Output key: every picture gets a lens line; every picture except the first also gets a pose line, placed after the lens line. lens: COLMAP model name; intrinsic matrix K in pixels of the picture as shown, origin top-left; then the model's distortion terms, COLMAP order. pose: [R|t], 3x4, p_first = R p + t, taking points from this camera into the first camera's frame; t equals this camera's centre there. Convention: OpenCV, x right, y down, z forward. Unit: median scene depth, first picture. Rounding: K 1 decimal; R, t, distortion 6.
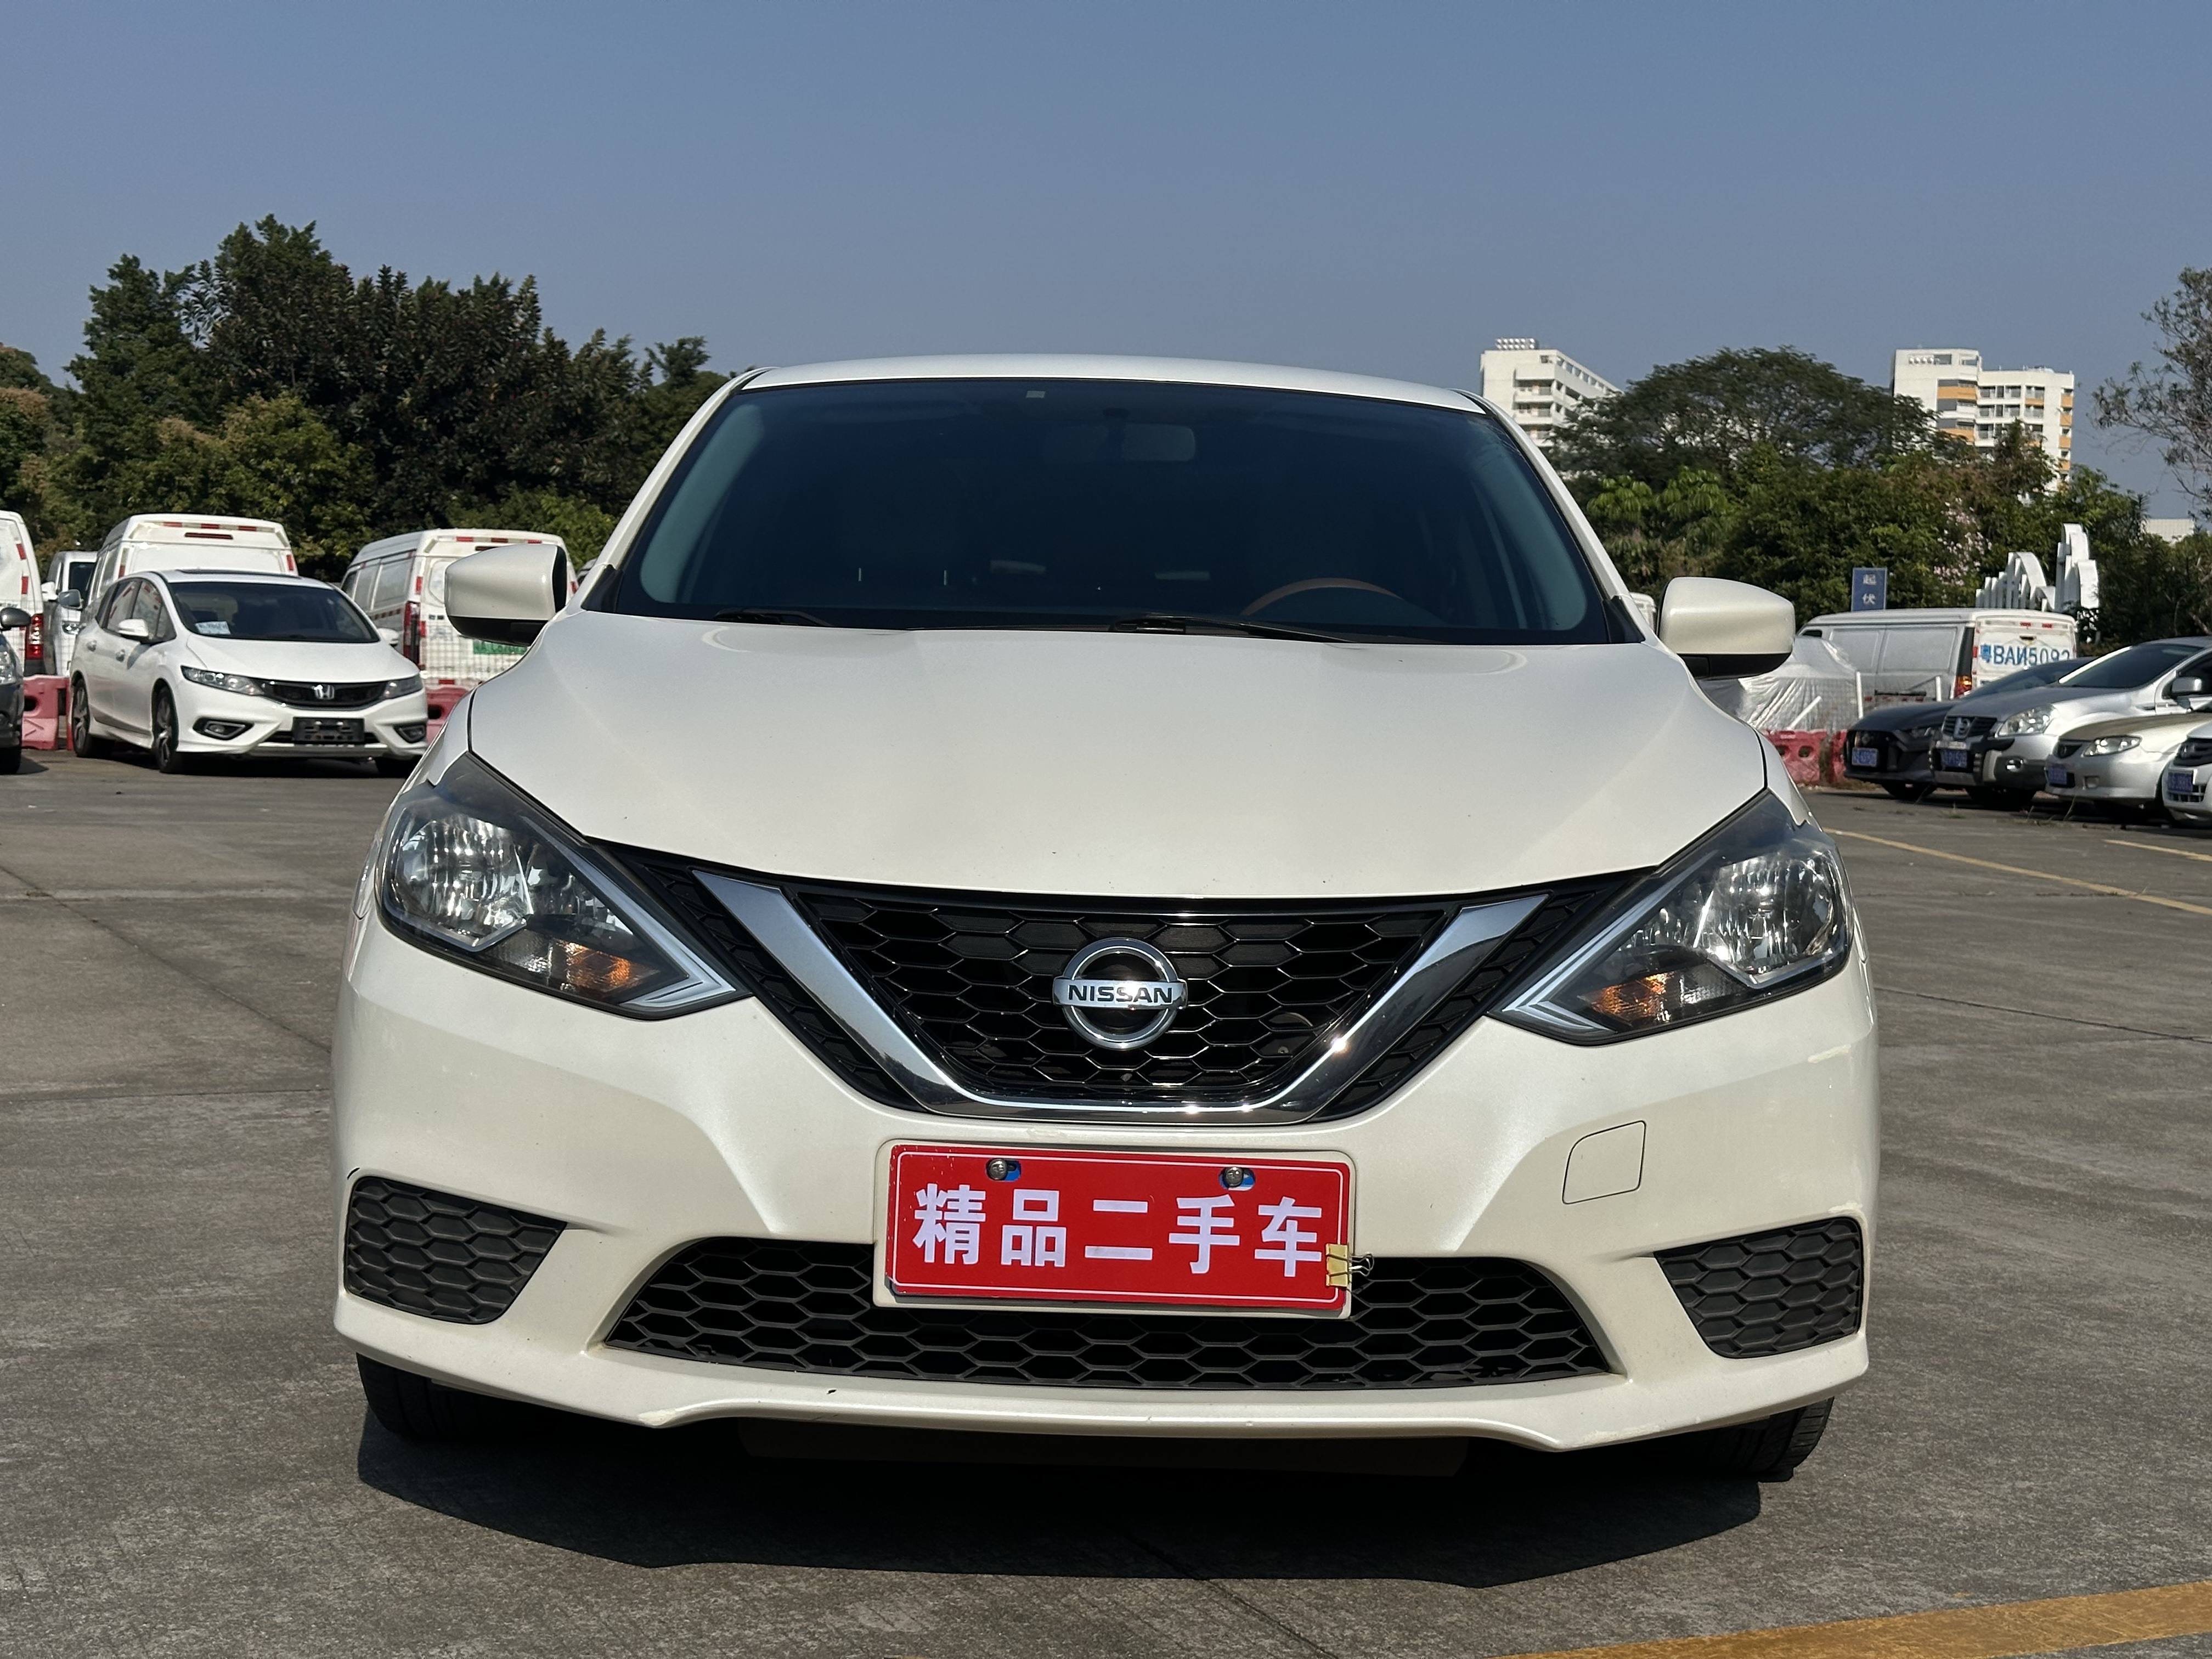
lens RADIAL K [[3064.8, 0, 1108.1], [0, 3064.8, 856.3], [0, 0, 1]] dist [0.204542, -0.436733]
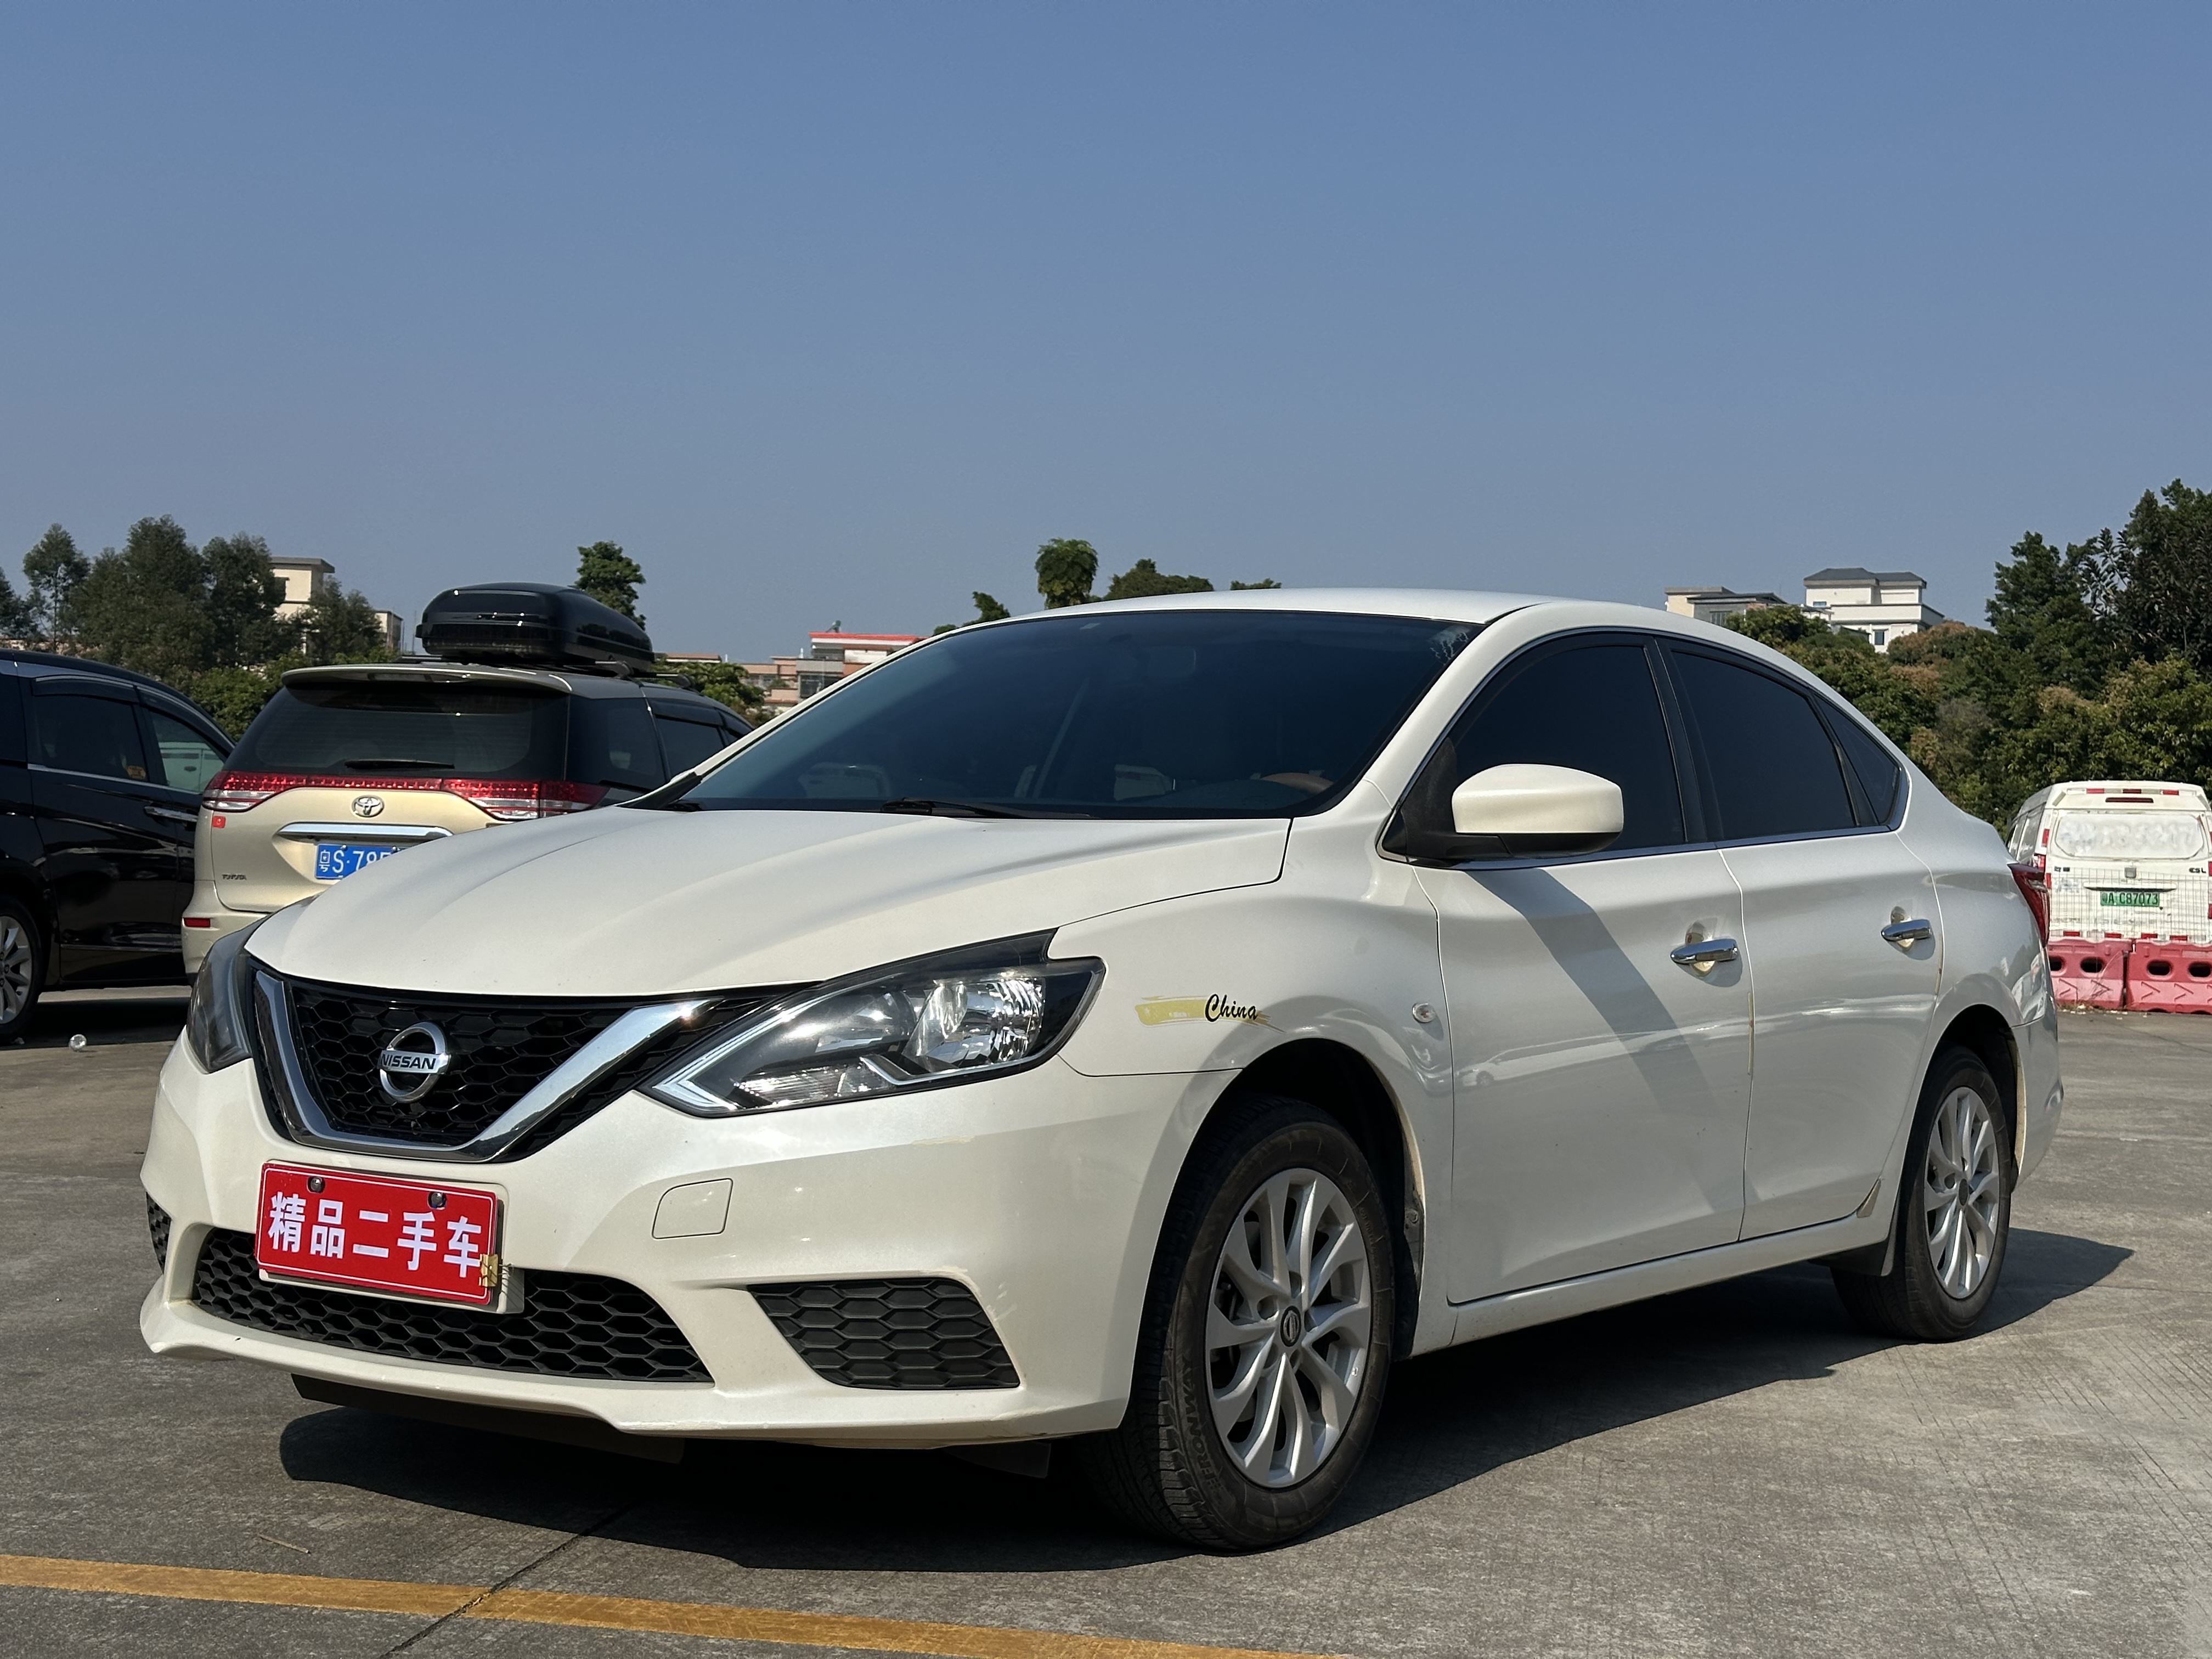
lens RADIAL K [[3064.8, 0, 1108.1], [0, 3064.8, 856.3], [0, 0, 1]] dist [0.204542, -0.436733]
pose [[0.811292, -0.007606, -0.584592, 1.030129], [-0.042830, 0.996455, -0.072403, 0.039243], [0.583071, 0.083778, 0.808090, 0.065841]]
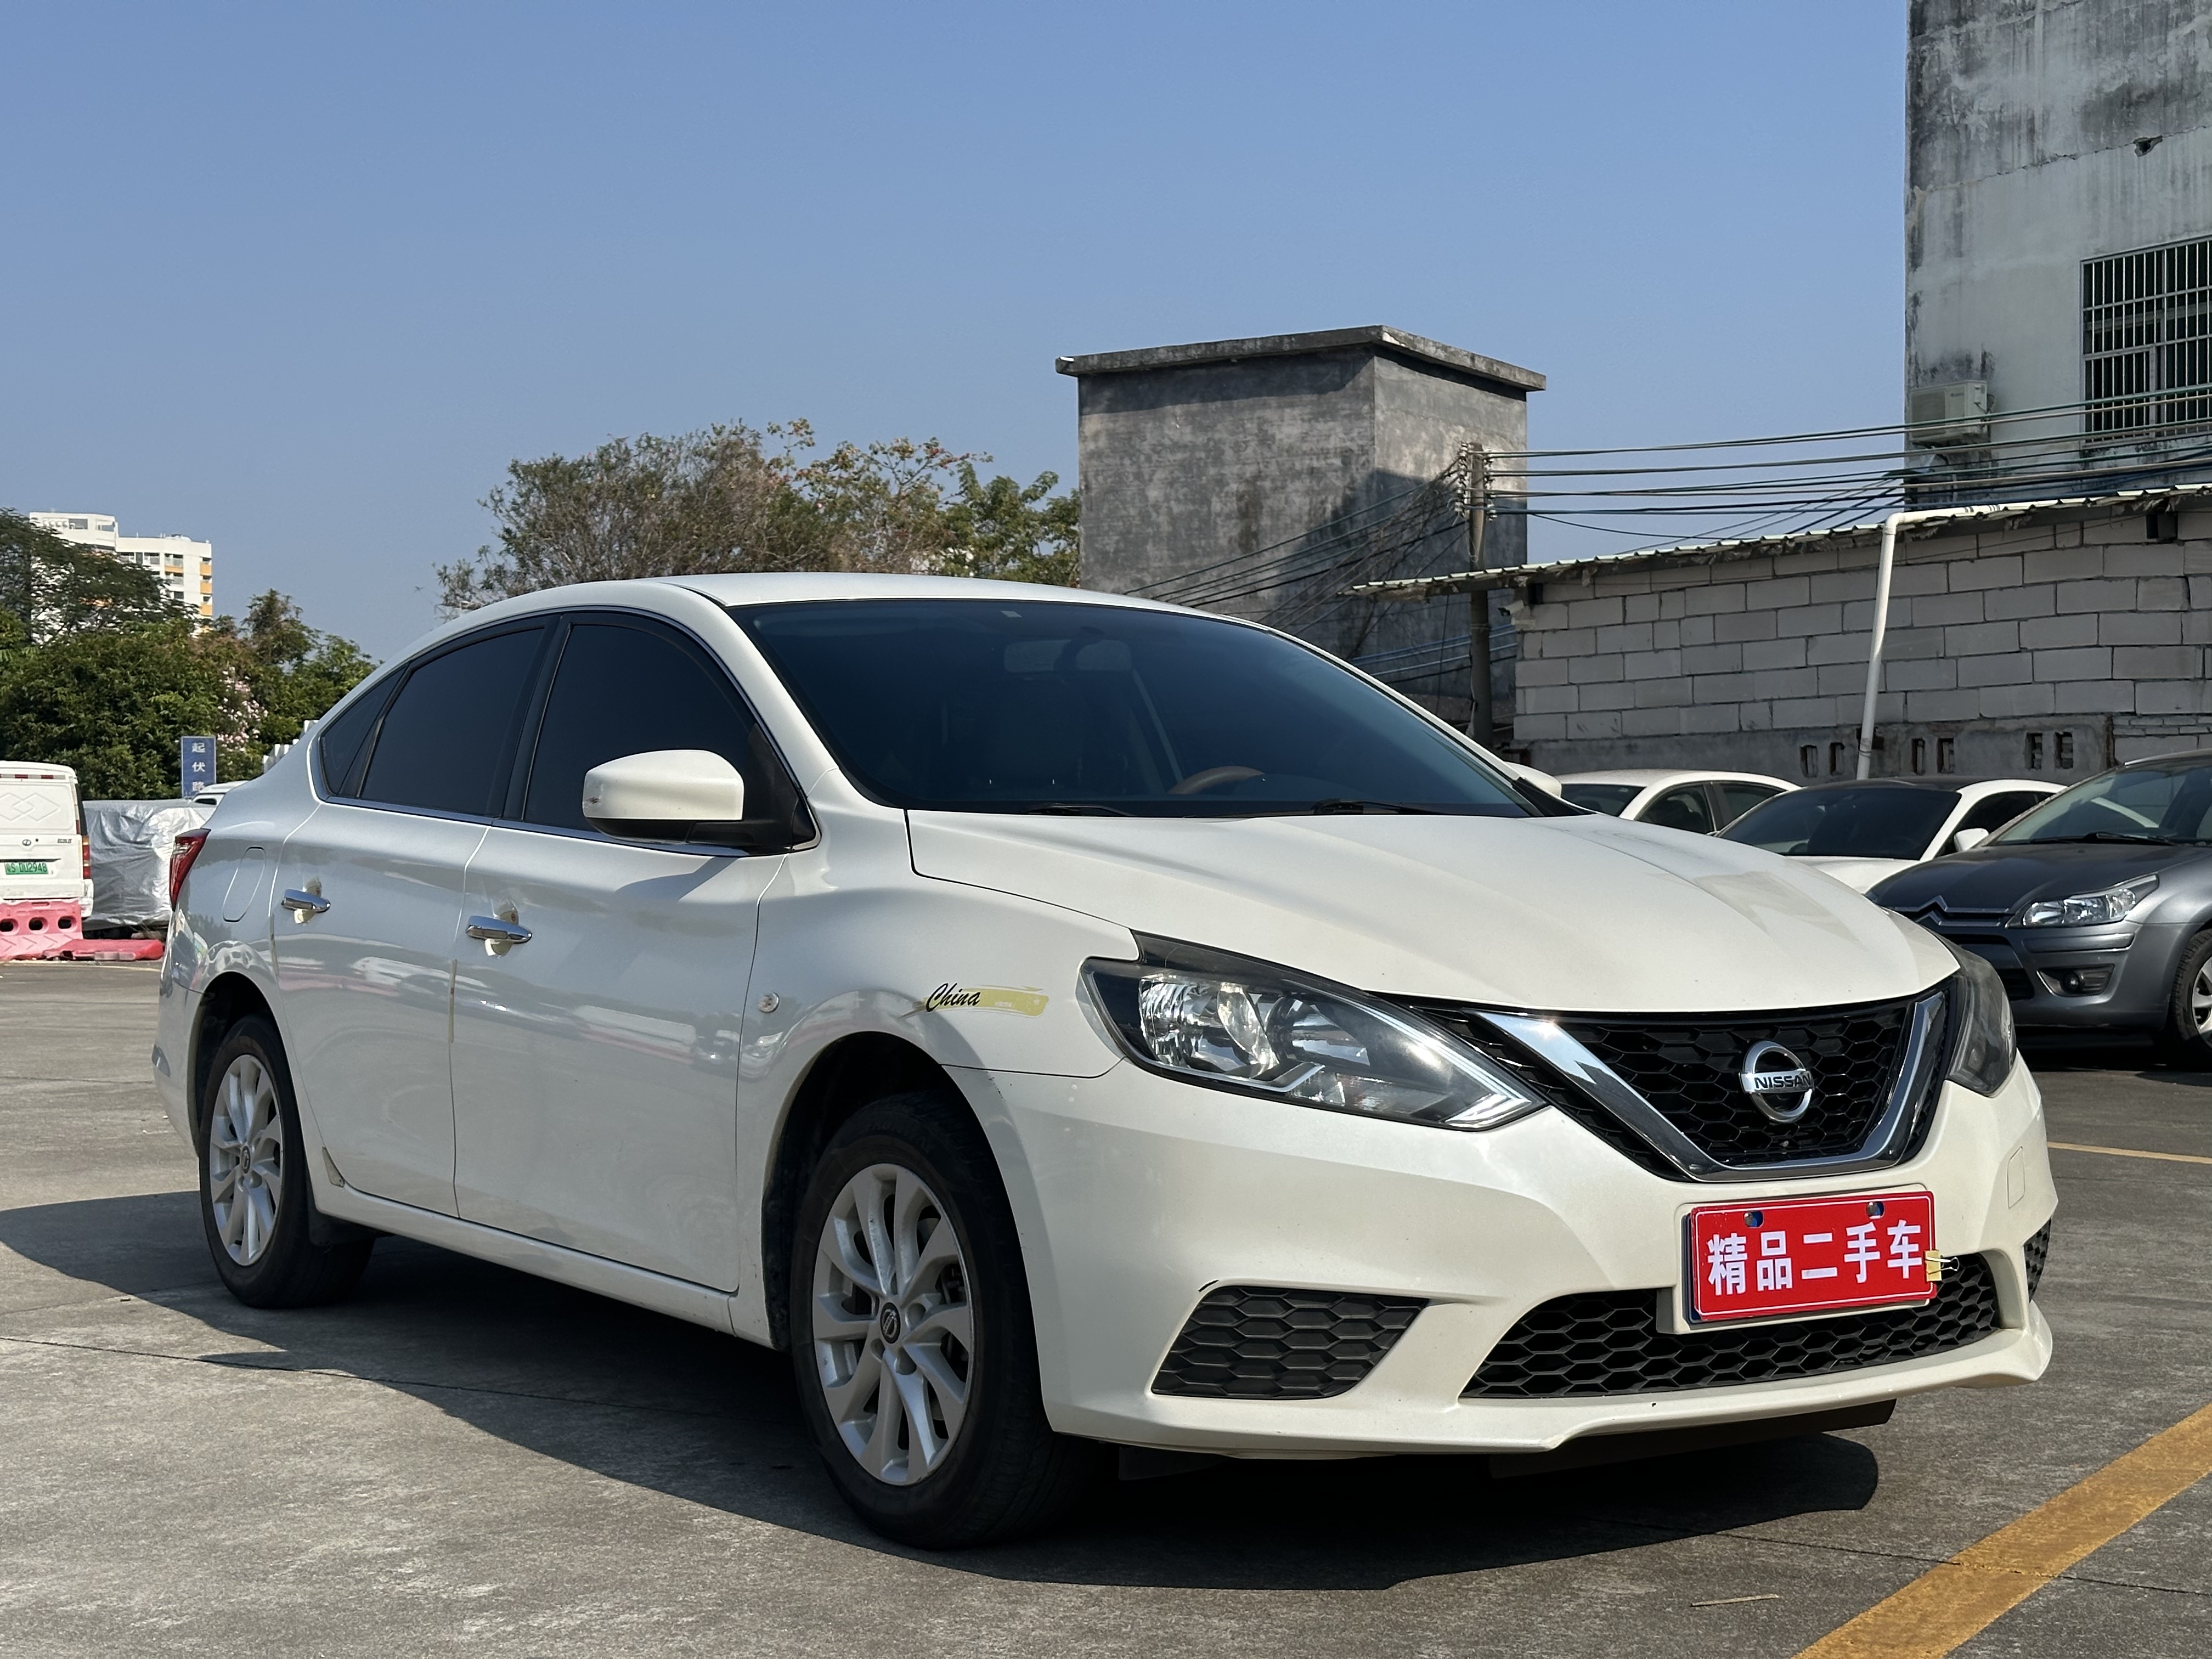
lens RADIAL K [[3064.8, 0, 1108.1], [0, 3064.8, 856.3], [0, 0, 1]] dist [0.204542, -0.436733]
pose [[0.835025, -0.034109, 0.549153, -0.957365], [0.062955, 0.997445, -0.033774, -0.025425], [-0.546598, 0.062774, 0.835039, 0.025949]]
